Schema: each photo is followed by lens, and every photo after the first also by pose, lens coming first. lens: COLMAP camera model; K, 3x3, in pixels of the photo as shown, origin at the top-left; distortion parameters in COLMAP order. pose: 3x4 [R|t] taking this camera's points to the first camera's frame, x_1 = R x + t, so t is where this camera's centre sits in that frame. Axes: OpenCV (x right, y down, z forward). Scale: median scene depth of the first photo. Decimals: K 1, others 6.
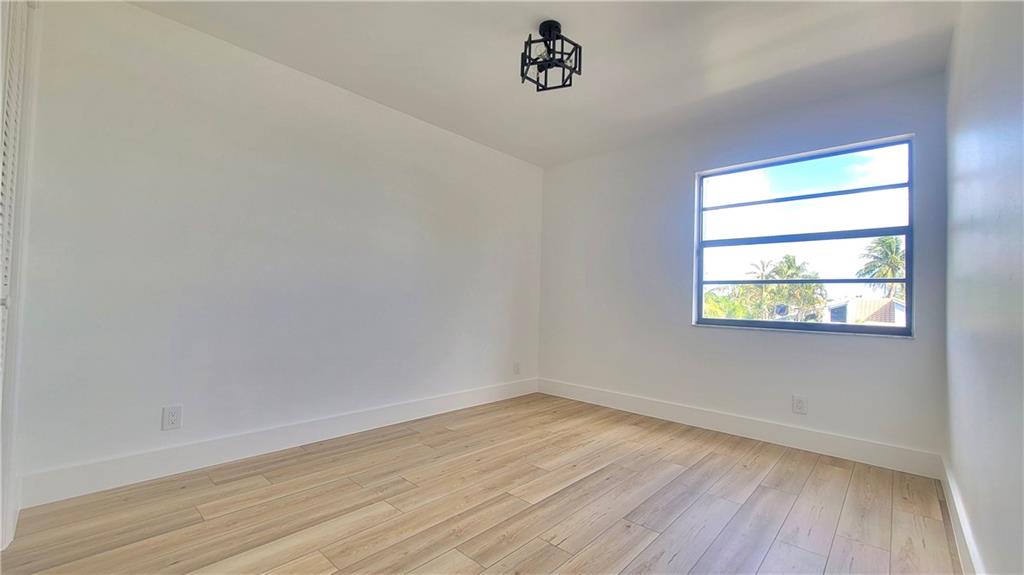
lens RADIAL K [[418.1, 0, 514.6], [0, 418.1, 286.8], [0, 0, 1]] dist [0.005388, -0.003329]
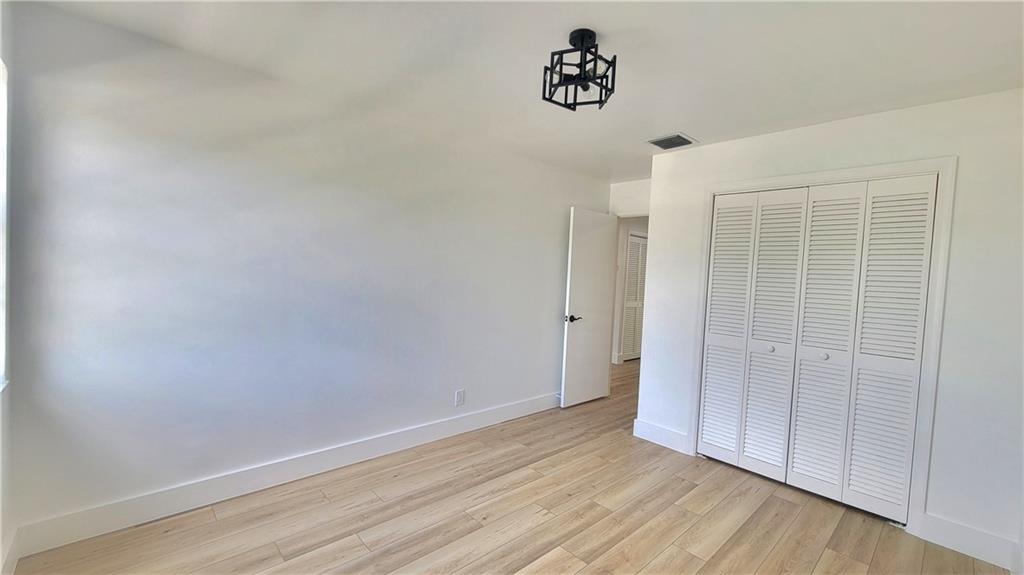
lens RADIAL K [[418.1, 0, 511.9], [0, 418.1, 290.3], [0, 0, 1]] dist [0.005388, -0.003329]
pose [[-0.993650, -0.078083, 0.081016, 0.140244], [-0.076425, 0.996801, 0.023376, -0.151968], [-0.082582, 0.017036, -0.996439, 2.237783]]
